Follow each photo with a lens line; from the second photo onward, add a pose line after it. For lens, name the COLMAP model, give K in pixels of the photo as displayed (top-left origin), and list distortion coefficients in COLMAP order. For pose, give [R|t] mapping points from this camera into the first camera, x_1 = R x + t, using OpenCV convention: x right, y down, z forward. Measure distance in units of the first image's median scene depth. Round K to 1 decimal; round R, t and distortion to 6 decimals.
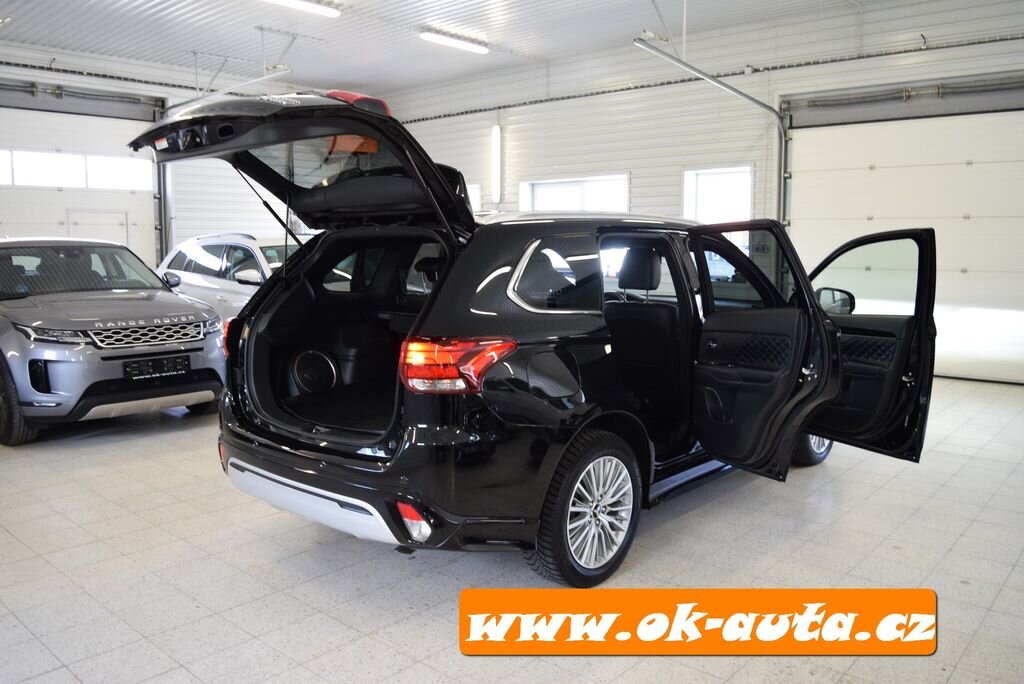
lens RADIAL K [[799.6, 0, 515.5], [0, 799.6, 343.1], [0, 0, 1]] dist [-0.091361, 0.019312]
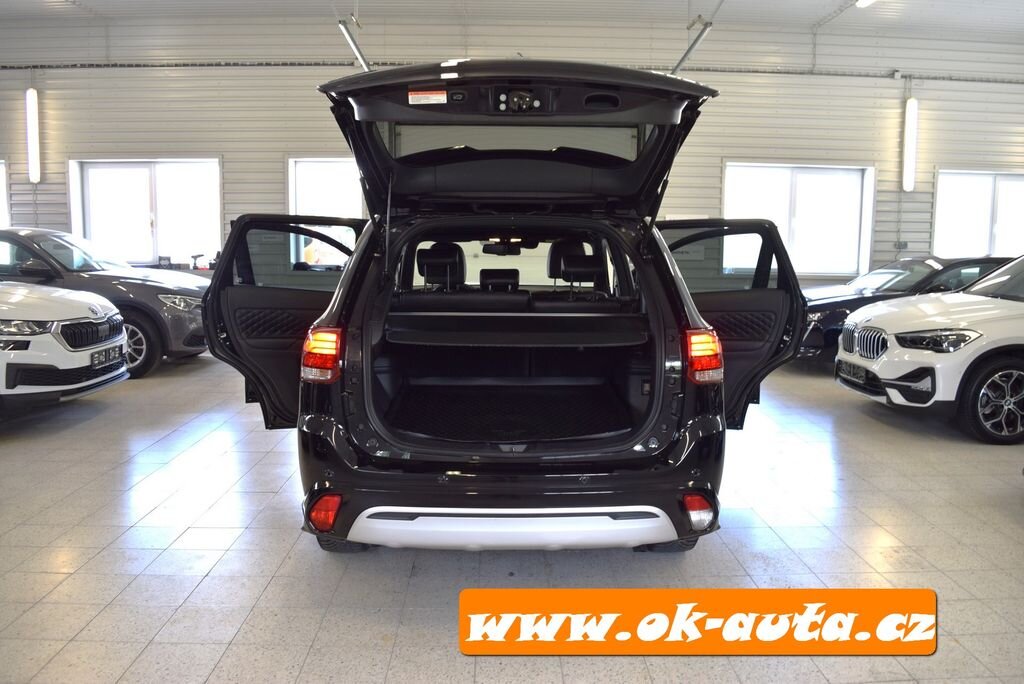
lens RADIAL K [[799.6, 0, 512.3], [0, 799.6, 345.2], [0, 0, 1]] dist [-0.091361, 0.019312]
pose [[0.737898, -0.082980, 0.669792, -0.436538], [0.071770, 0.996433, 0.044380, -0.022045], [-0.671086, 0.015323, 0.741221, 0.184690]]
